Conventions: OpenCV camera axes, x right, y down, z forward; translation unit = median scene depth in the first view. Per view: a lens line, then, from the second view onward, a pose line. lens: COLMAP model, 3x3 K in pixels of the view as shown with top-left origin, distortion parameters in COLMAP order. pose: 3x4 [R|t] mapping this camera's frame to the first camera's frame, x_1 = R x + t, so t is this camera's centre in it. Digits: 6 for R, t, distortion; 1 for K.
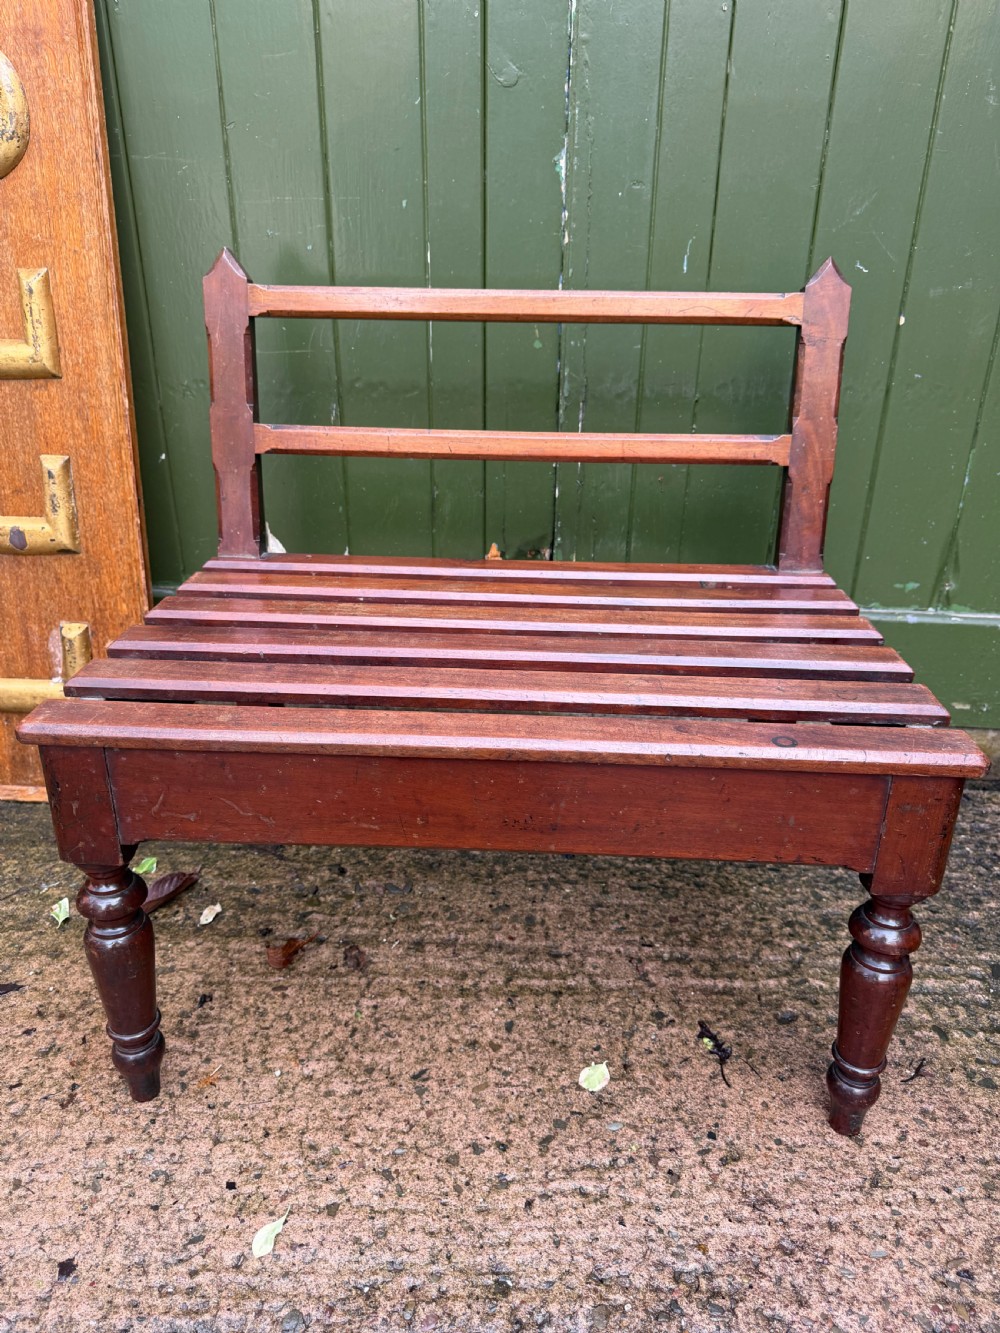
lens RADIAL K [[961.0, 0, 503.3], [0, 961.0, 662.9], [0, 0, 1]] dist [0.003195, -0.009318]
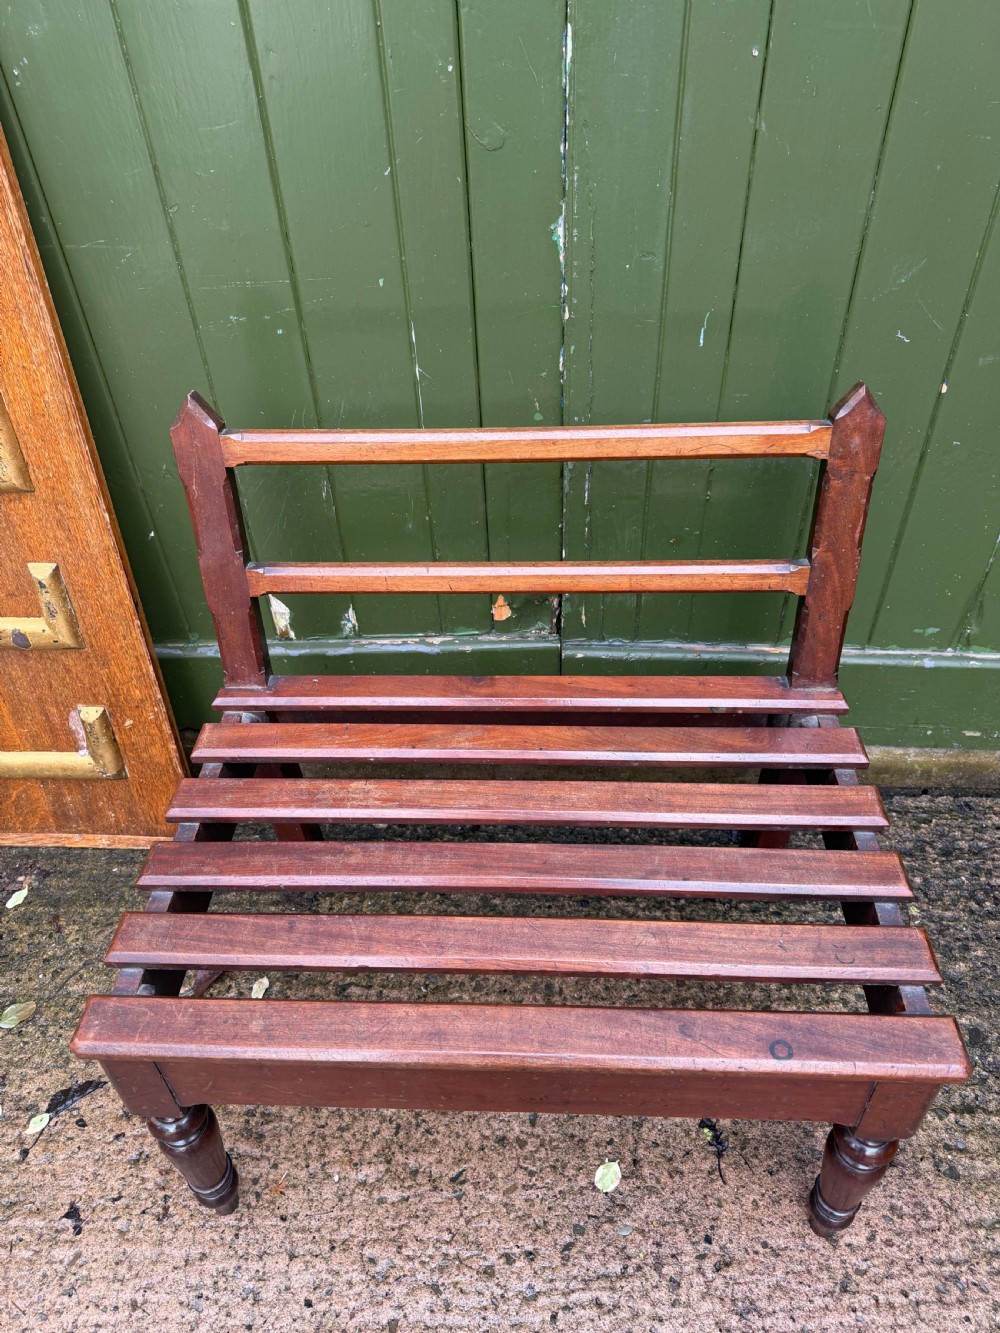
lens RADIAL K [[961.0, 0, 495.6], [0, 961.0, 663.8], [0, 0, 1]] dist [0.003195, -0.009318]
pose [[0.998724, -0.038331, -0.032877, 0.021492], [0.046373, 0.953891, 0.296549, -0.512177], [0.019994, -0.297695, 0.954452, 0.076677]]
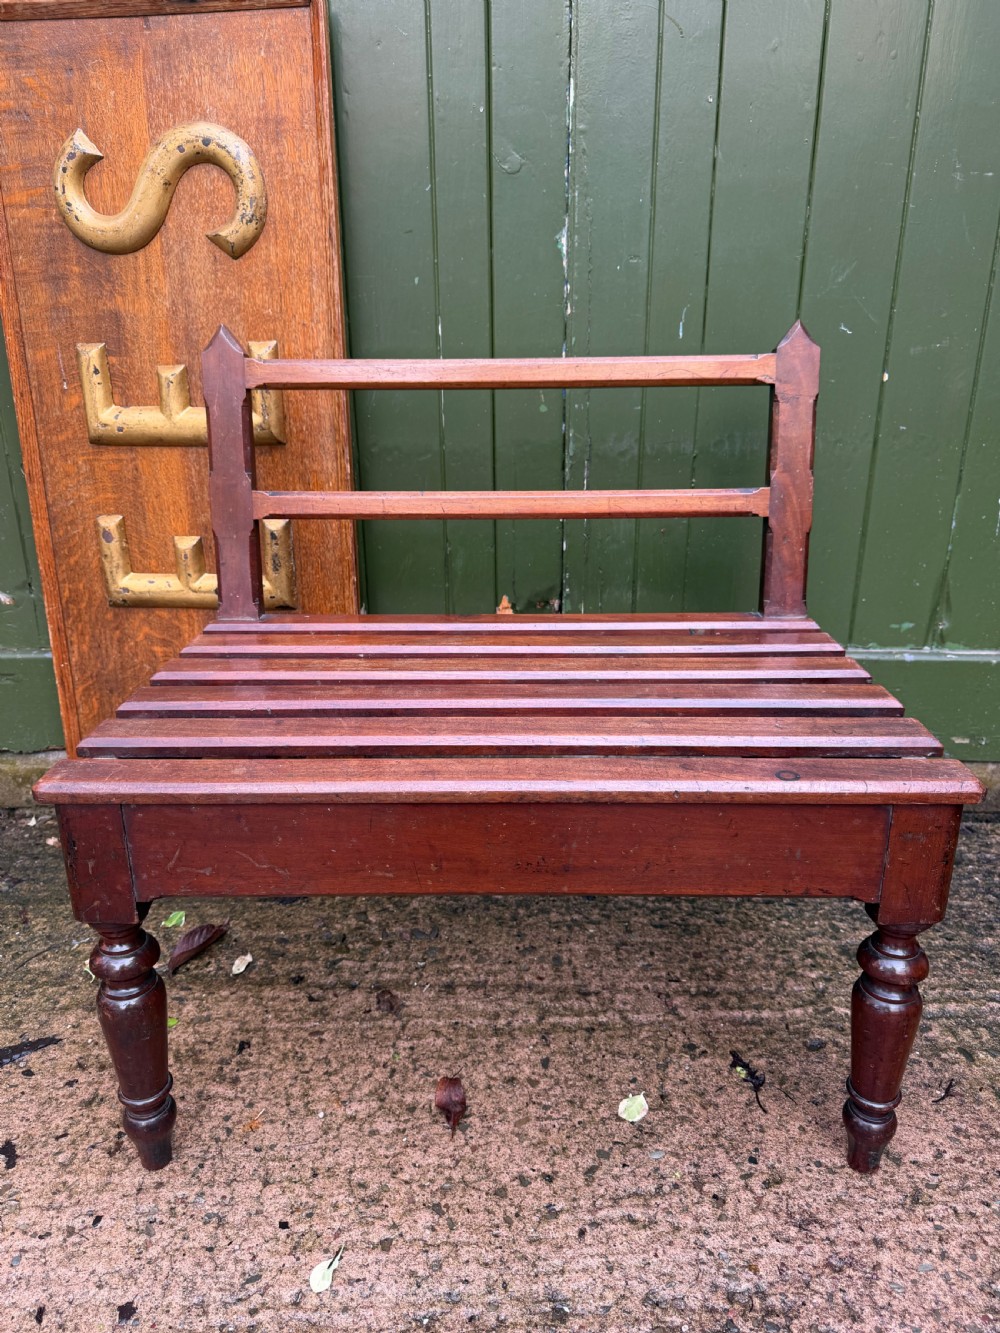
lens RADIAL K [[961.0, 0, 500.0], [0, 961.0, 661.0], [0, 0, 1]] dist [0.003195, -0.009318]
pose [[0.999498, -0.027434, 0.015818, -0.049600], [0.028474, 0.997160, -0.069717, 0.026093], [-0.013861, 0.070132, 0.997441, -0.046733]]
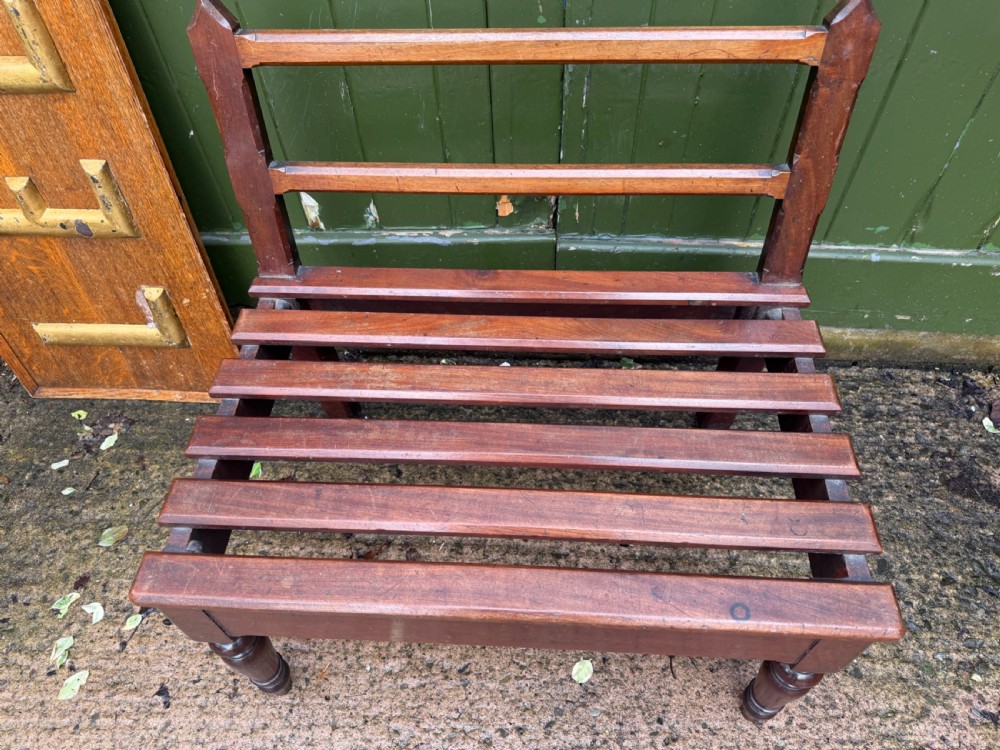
lens RADIAL K [[720.9, 0, 495.9], [0, 720.9, 384.3], [0, 0, 1]] dist [0.003195, -0.009318]
pose [[0.998772, -0.019292, -0.045622, 0.021450], [0.038982, 0.874390, 0.483655, -0.491874], [0.030560, -0.484840, 0.874069, 0.249293]]
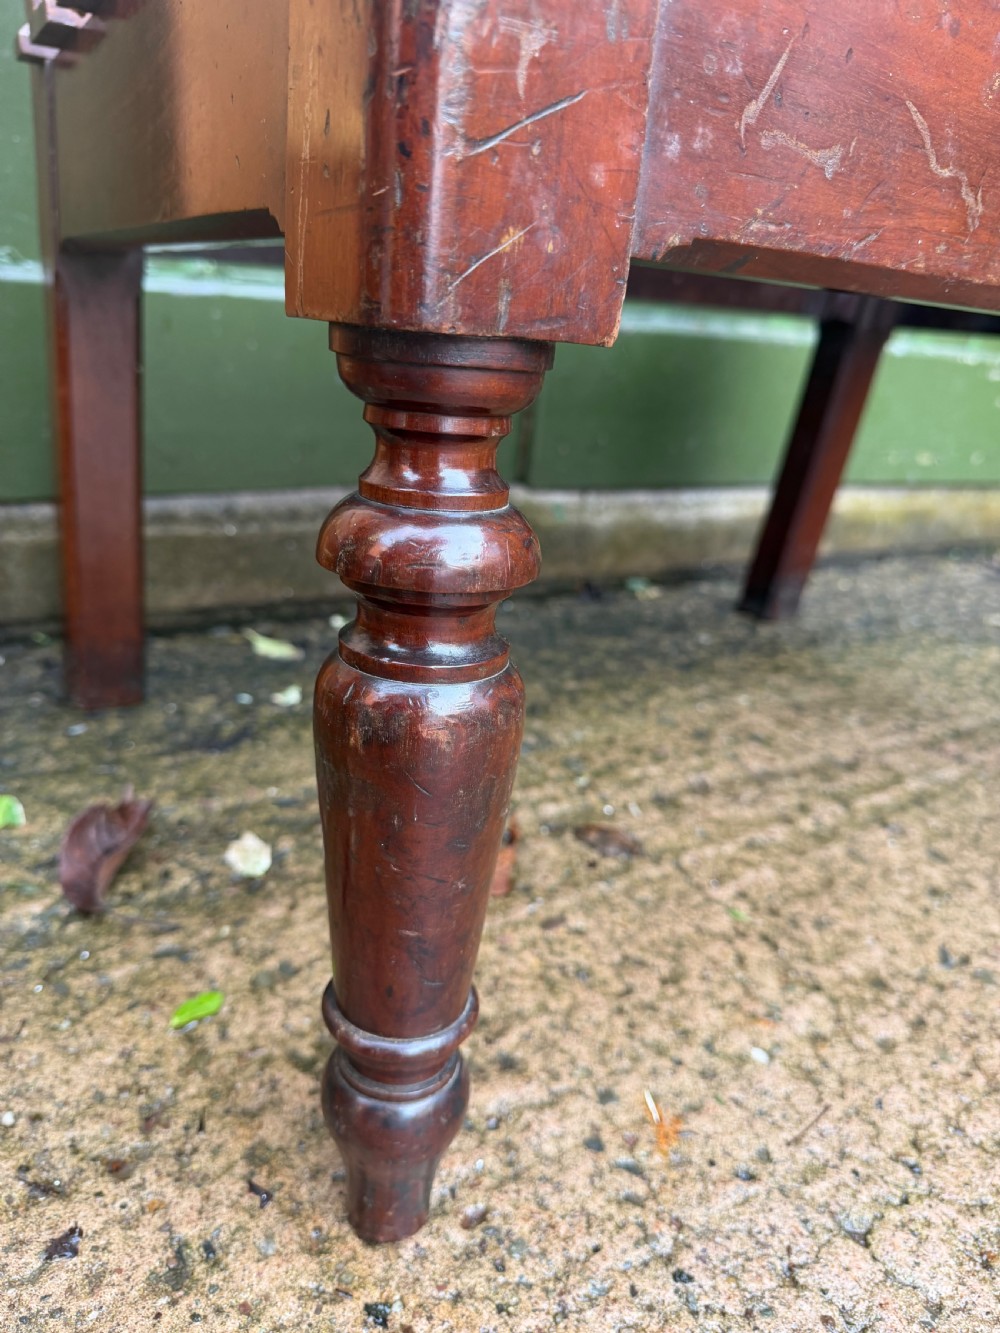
lens RADIAL K [[984.5, 0, 503.5], [0, 984.5, 684.9], [0, 0, 1]] dist [-0.015312, -0.010044]
pose [[0.822879, -0.151206, 0.547728, -0.551453], [0.154504, 0.987166, 0.040398, 0.228698], [-0.546807, 0.051383, 0.835680, 0.692566]]
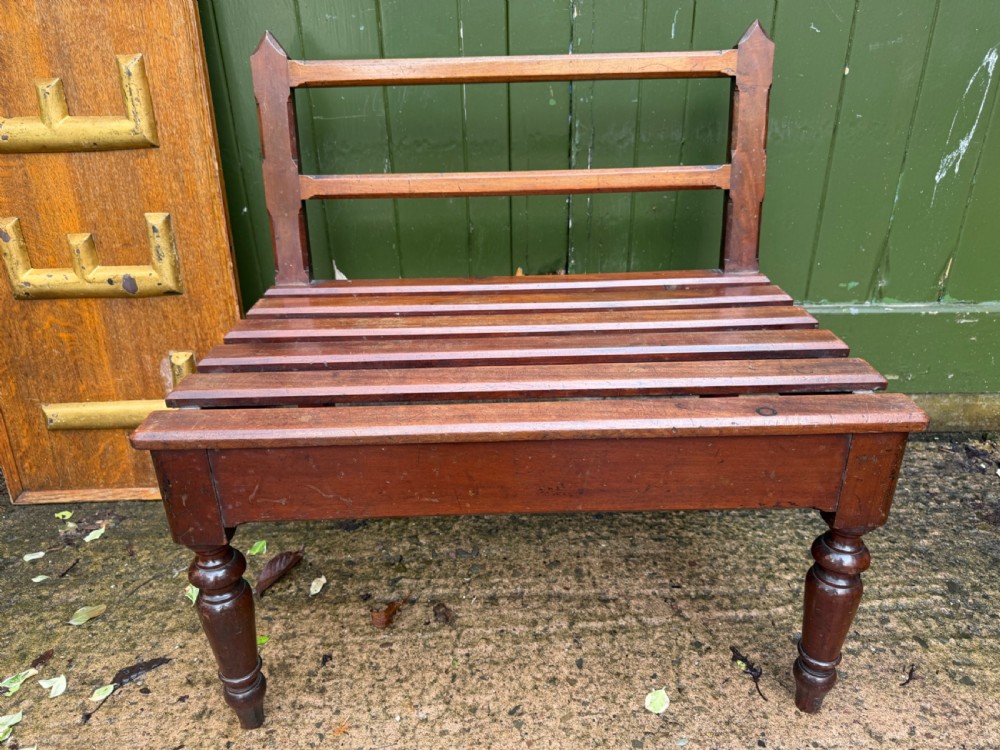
lens RADIAL K [[720.9, 0, 502.8], [0, 720.9, 377.4], [0, 0, 1]] dist [0.003195, -0.009318]
pose [[0.997260, -0.058271, 0.045573, -0.120623], [0.056726, 0.997793, 0.034501, -0.024850], [-0.047483, -0.031822, 0.998365, 0.104119]]
